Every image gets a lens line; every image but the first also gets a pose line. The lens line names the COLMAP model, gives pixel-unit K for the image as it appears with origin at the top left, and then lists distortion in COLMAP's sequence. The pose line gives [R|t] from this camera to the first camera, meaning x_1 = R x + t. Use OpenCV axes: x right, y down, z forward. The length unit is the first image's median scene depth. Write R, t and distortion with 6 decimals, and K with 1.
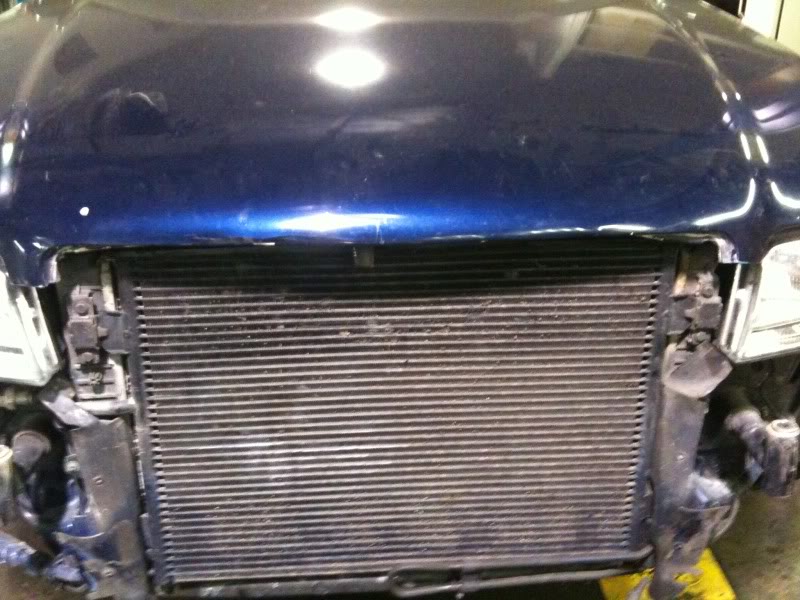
lens RADIAL K [[814.1, 0, 400.5], [0, 814.1, 305.9], [0, 0, 1]] dist [-0.004648, 0.000000]
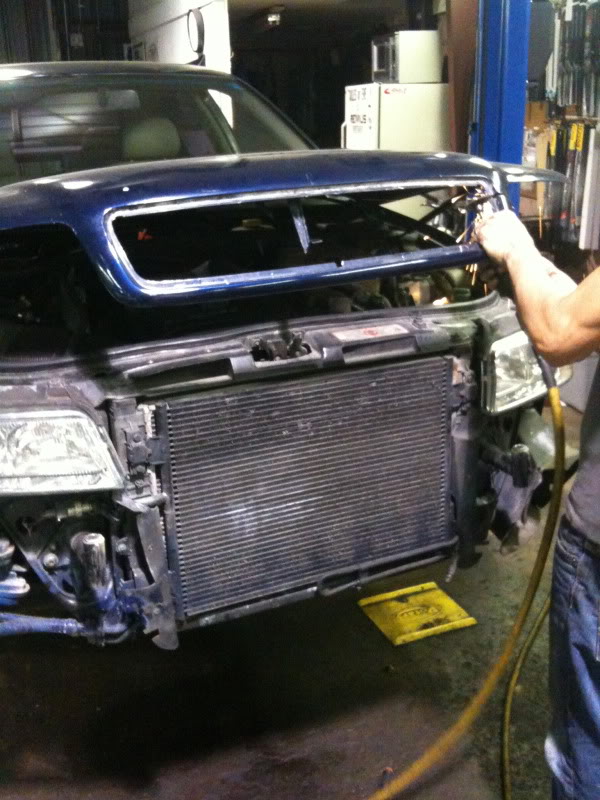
lens RADIAL K [[814.1, 0, 298.6], [0, 814.1, 396.2], [0, 0, 1]] dist [-0.004648, 0.000000]
pose [[0.939716, -0.133820, 0.314685, -0.545315], [0.161416, 0.984860, -0.063207, 0.069797], [-0.301462, 0.110192, 0.947089, -0.586392]]
